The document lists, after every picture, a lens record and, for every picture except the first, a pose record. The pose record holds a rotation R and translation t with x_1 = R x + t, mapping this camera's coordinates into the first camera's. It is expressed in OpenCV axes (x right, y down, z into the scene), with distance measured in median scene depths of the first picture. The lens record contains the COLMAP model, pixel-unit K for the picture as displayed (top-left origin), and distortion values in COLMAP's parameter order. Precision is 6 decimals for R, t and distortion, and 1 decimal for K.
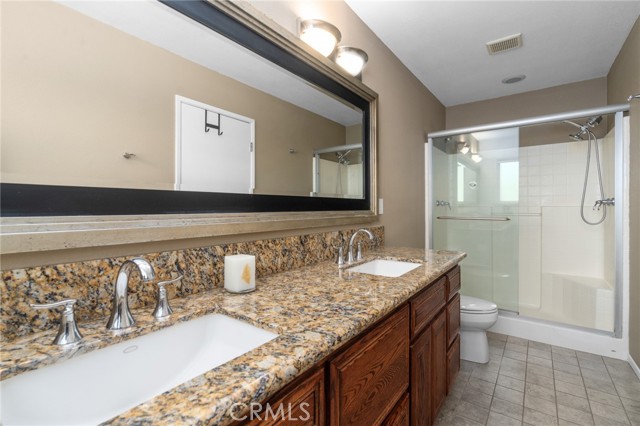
lens RADIAL K [[287.4, 0, 318.2], [0, 287.4, 209.2], [0, 0, 1]] dist [-0.013303, 0.003309]
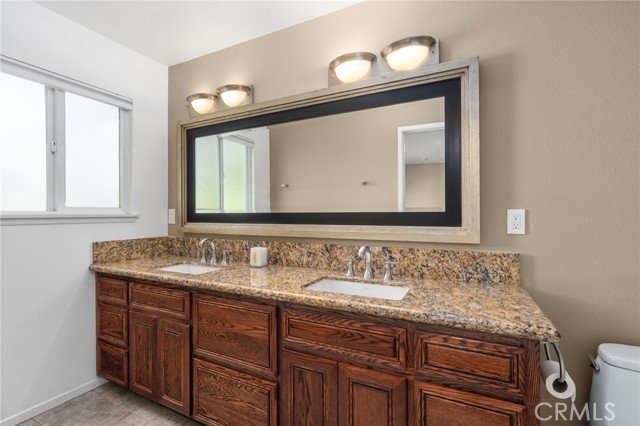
lens RADIAL K [[287.4, 0, 322.8], [0, 287.4, 214.5], [0, 0, 1]] dist [-0.013303, 0.003309]
pose [[0.205093, 0.003894, -0.978735, 1.240966], [-0.002382, 0.999991, 0.003479, -0.043592], [0.978740, 0.001618, 0.205100, 0.785358]]
